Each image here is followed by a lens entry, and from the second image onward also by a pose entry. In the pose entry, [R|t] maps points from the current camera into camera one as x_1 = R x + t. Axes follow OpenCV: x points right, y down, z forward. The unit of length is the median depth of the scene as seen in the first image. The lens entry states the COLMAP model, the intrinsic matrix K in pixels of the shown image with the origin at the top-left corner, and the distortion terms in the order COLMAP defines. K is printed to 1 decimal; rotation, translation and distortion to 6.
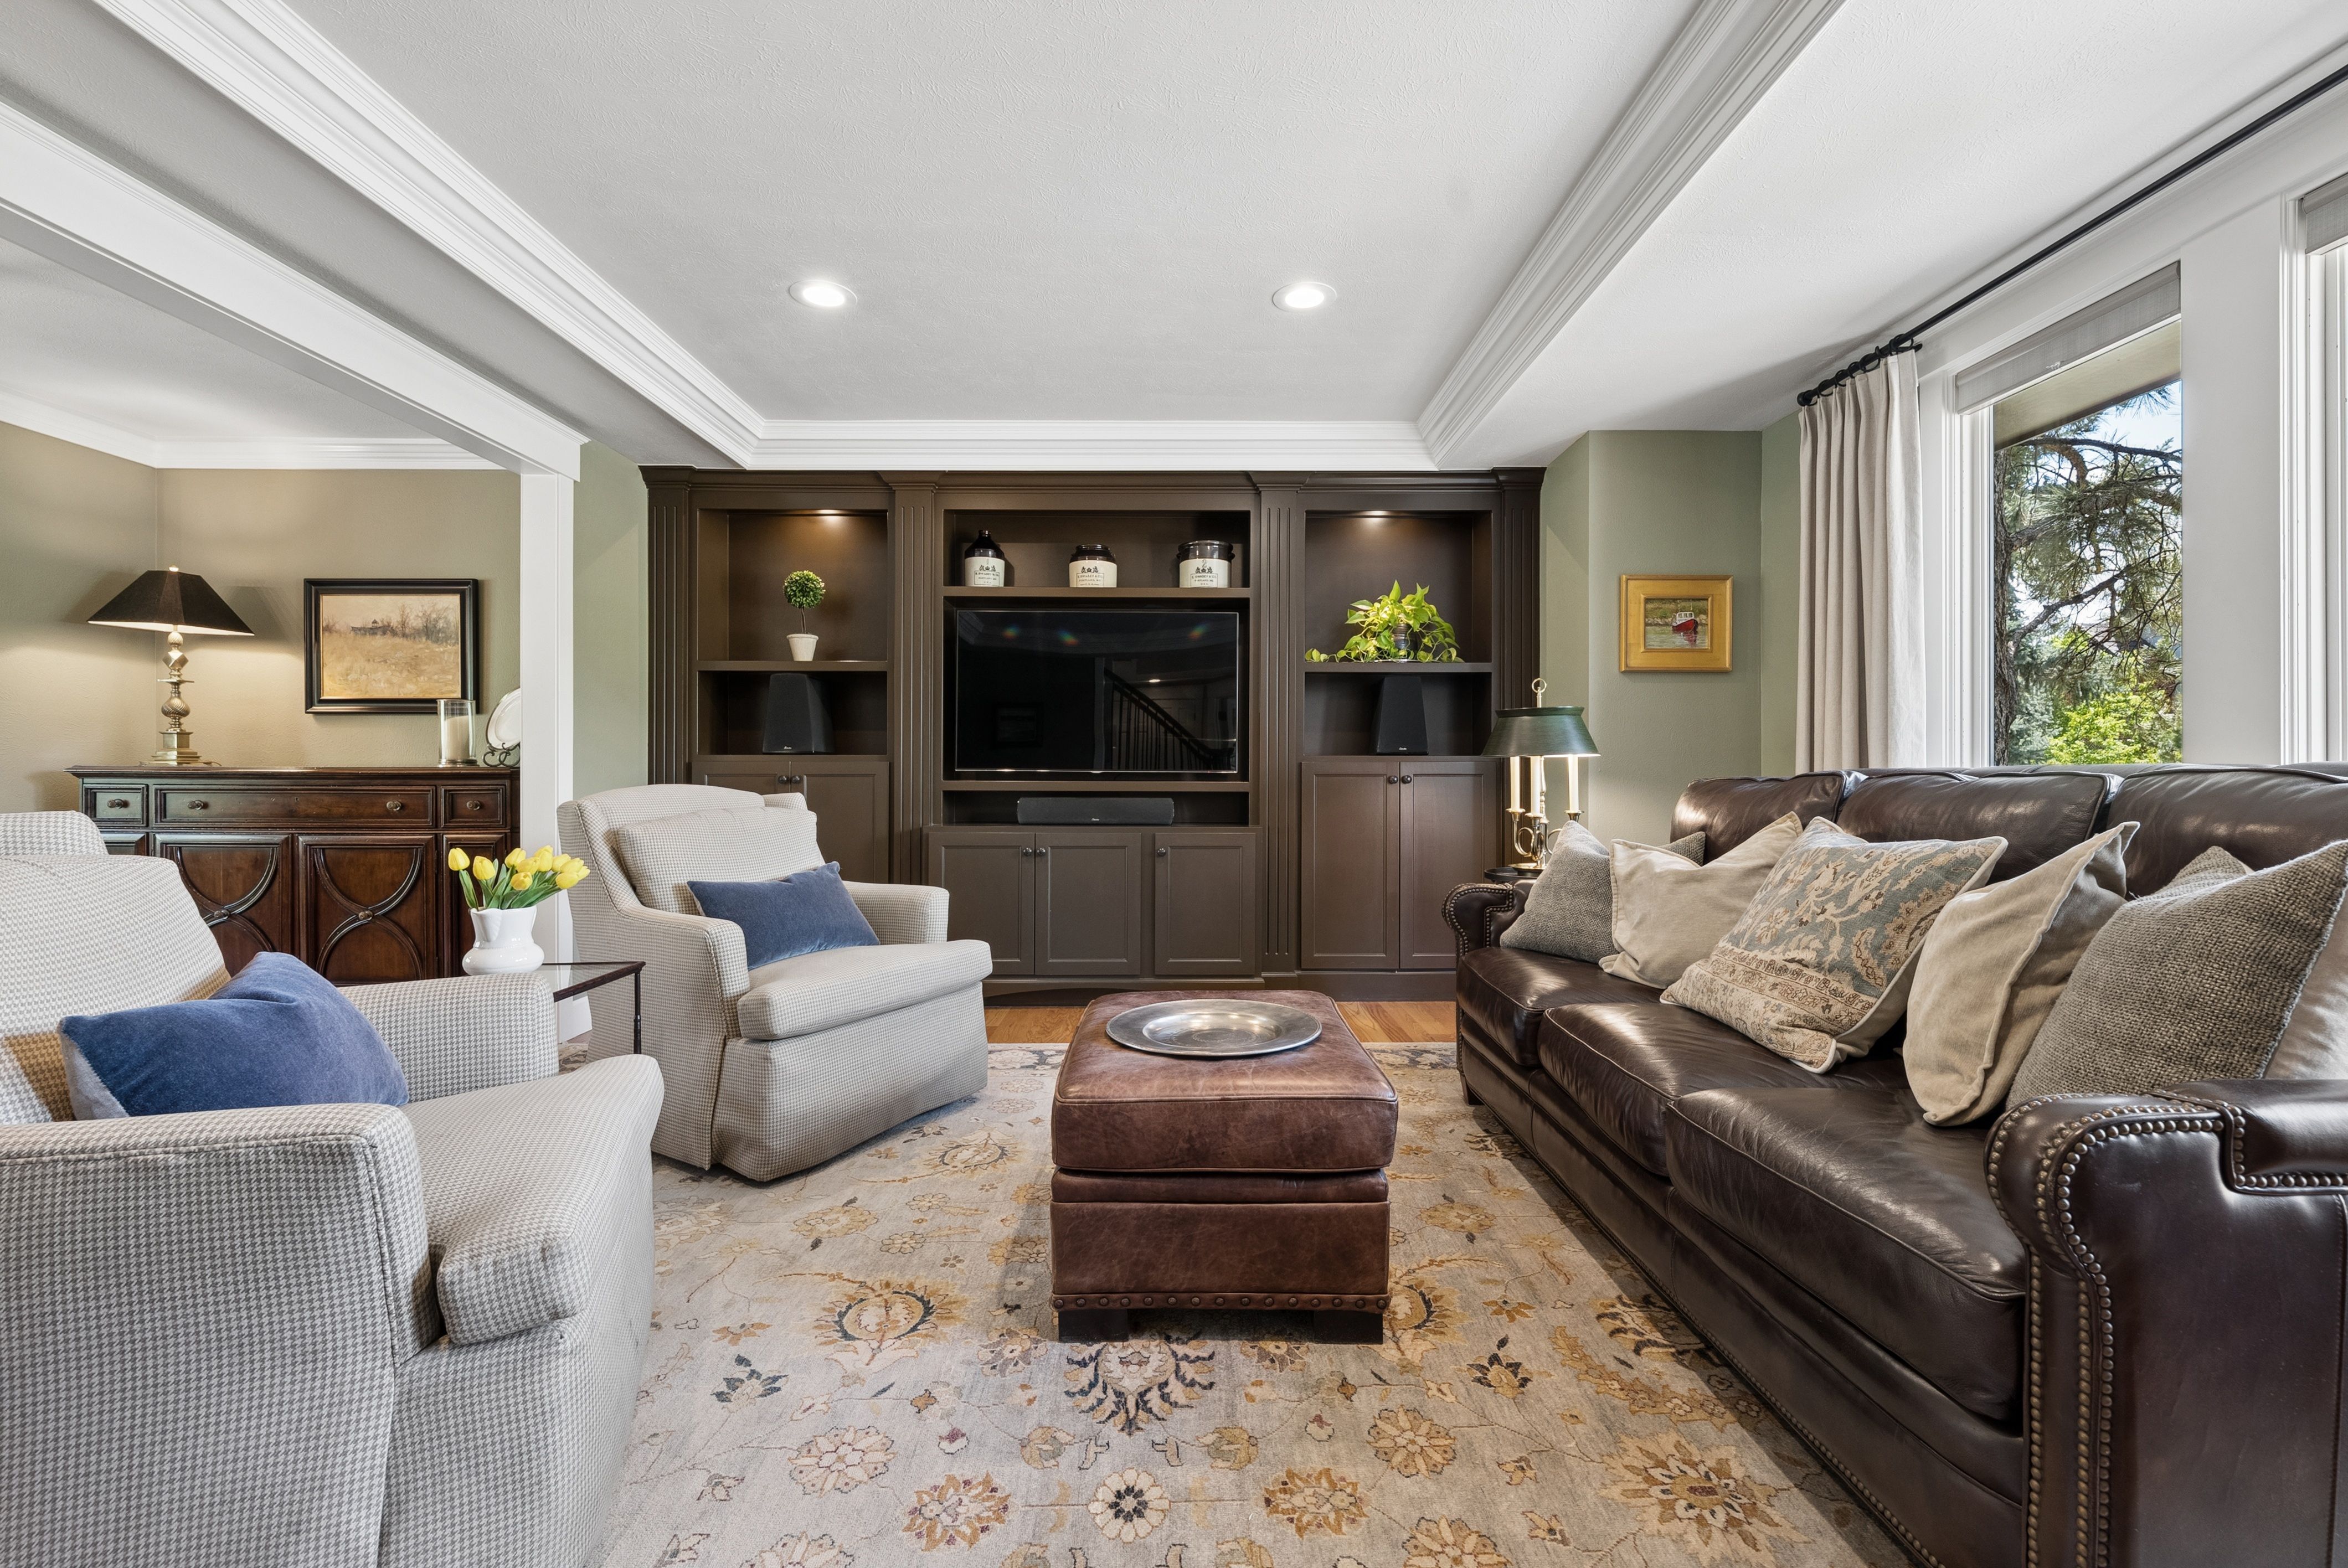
lens RADIAL K [[995.4, 0, 1174.0], [0, 995.4, 784.0], [0, 0, 1]] dist [-0.001374, 0.000068]
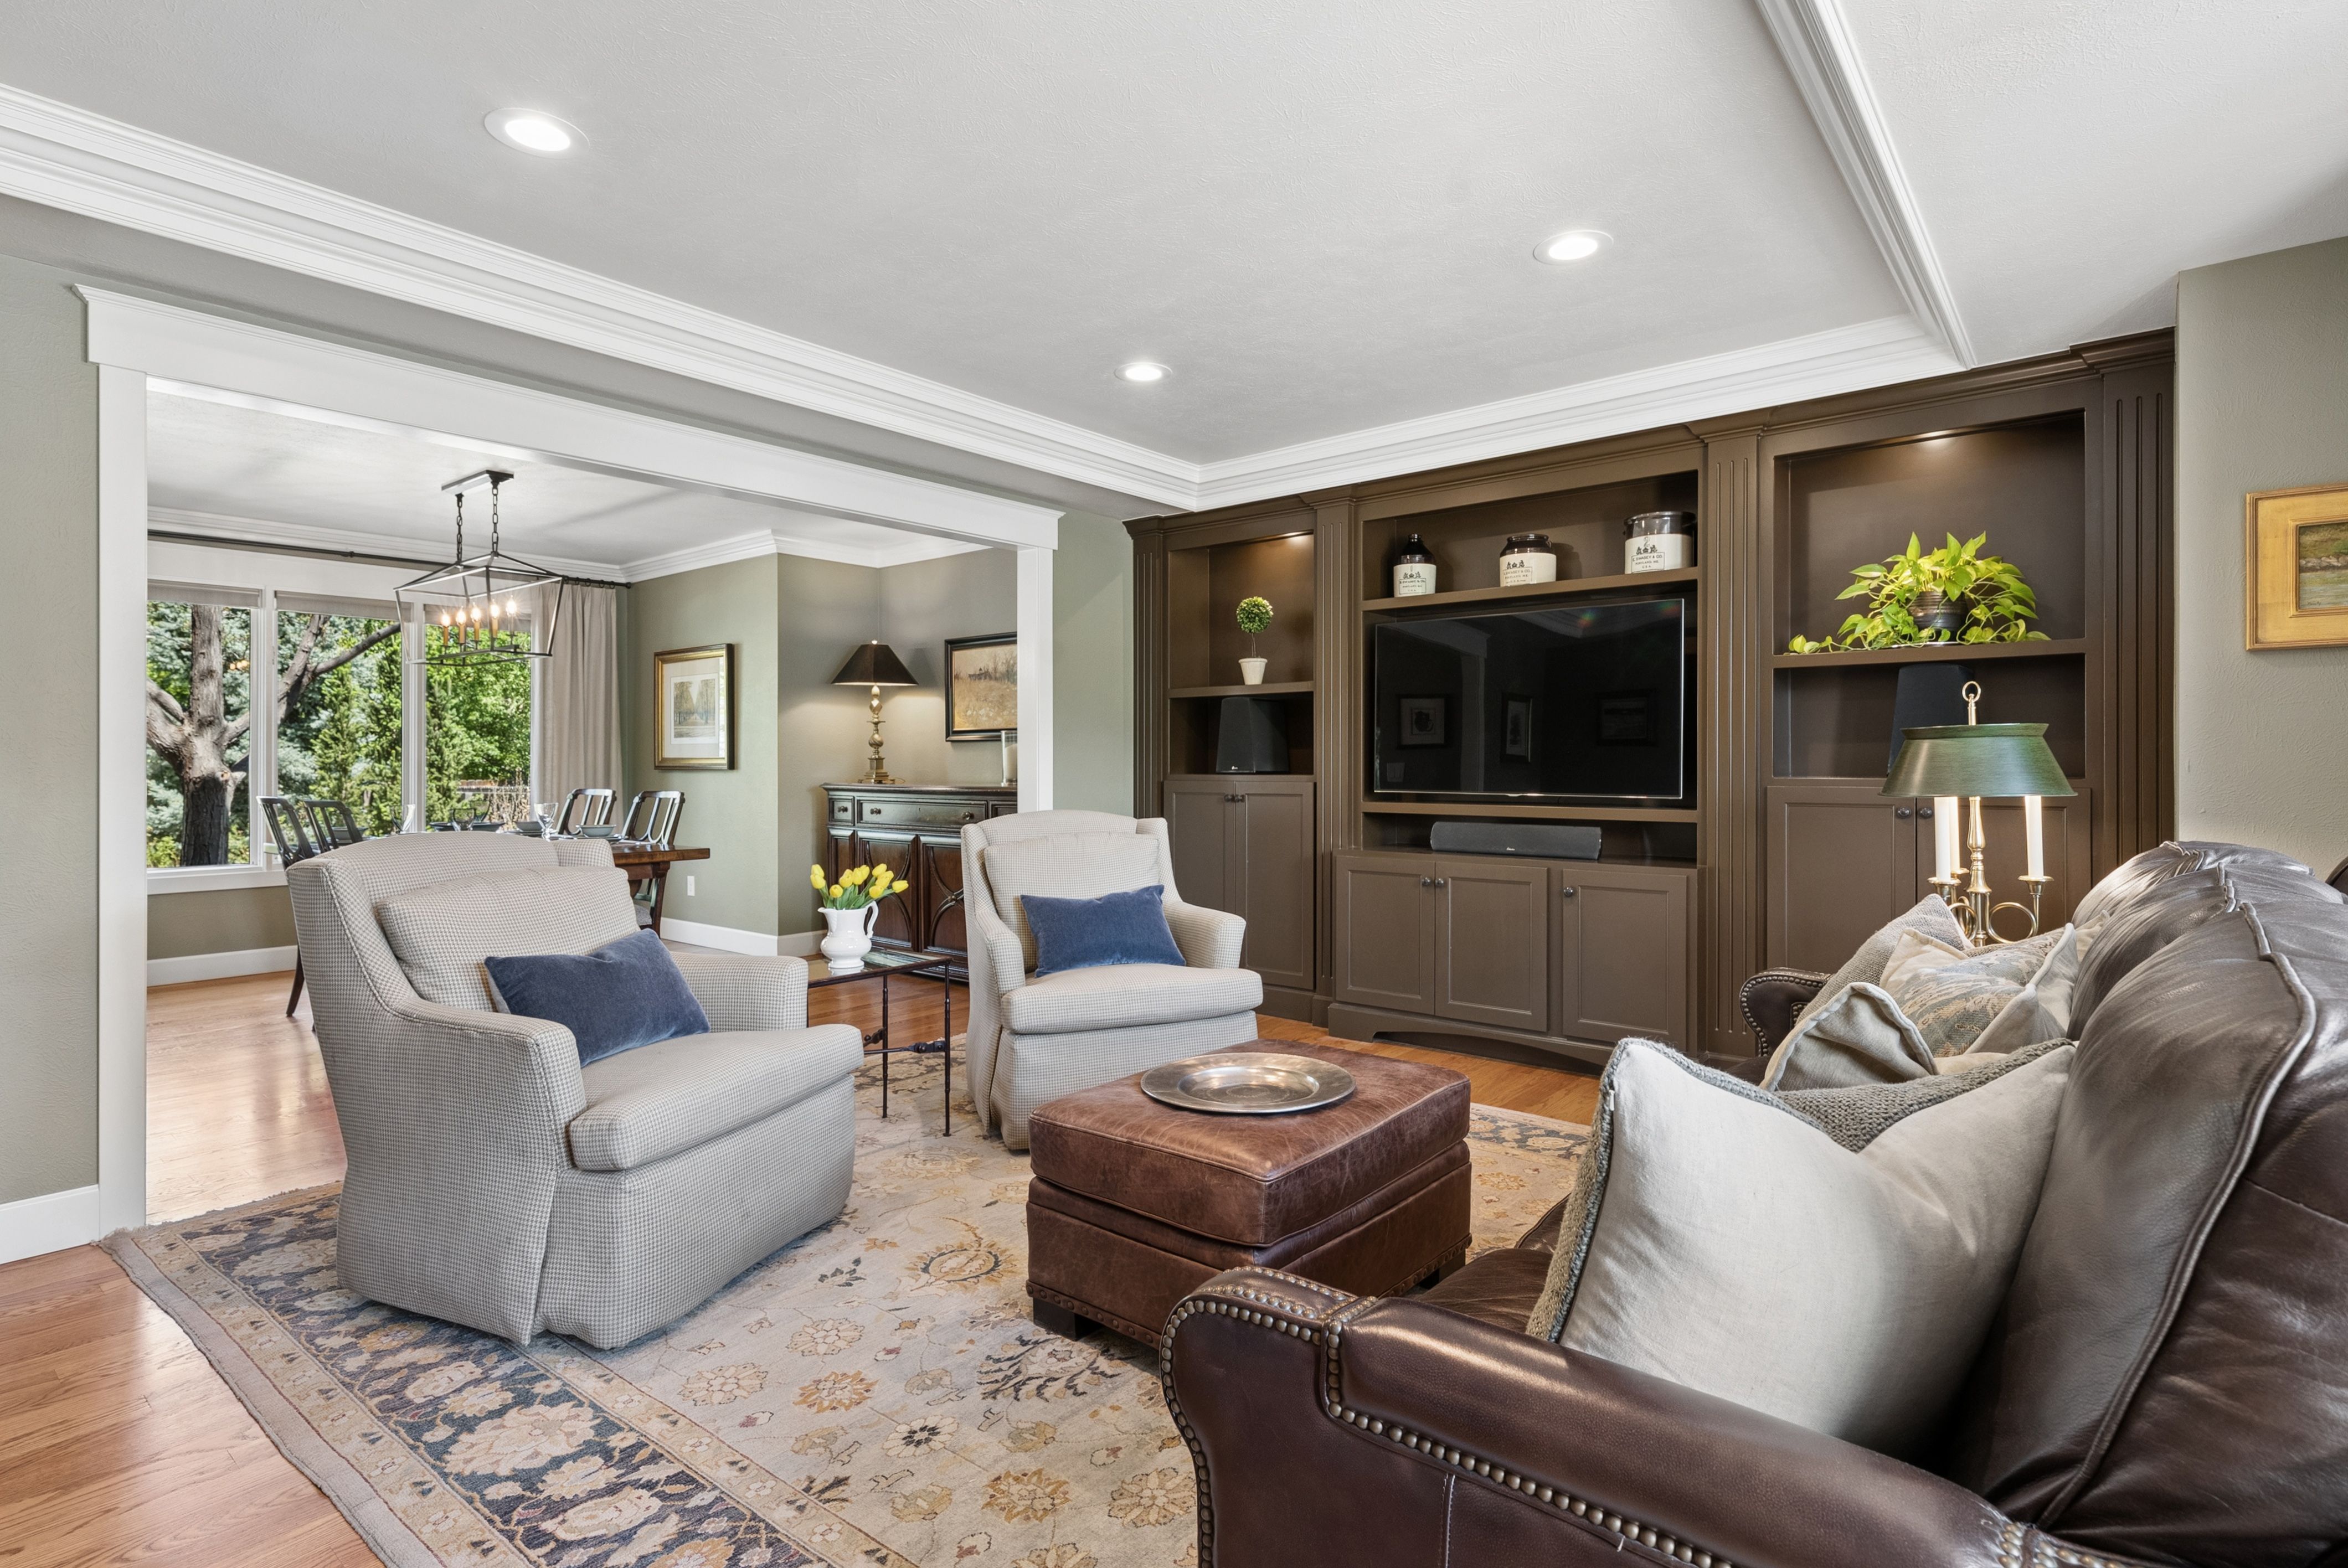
lens RADIAL K [[1150.1, 0, 1188.0], [0, 1150.1, 770.6], [0, 0, 1]] dist [0.010319, 0.000204]
pose [[0.769444, 0.001363, -0.638712, 0.365165], [-0.001284, 0.999999, 0.000588, -0.035490], [0.638712, 0.000368, 0.769445, 0.032618]]
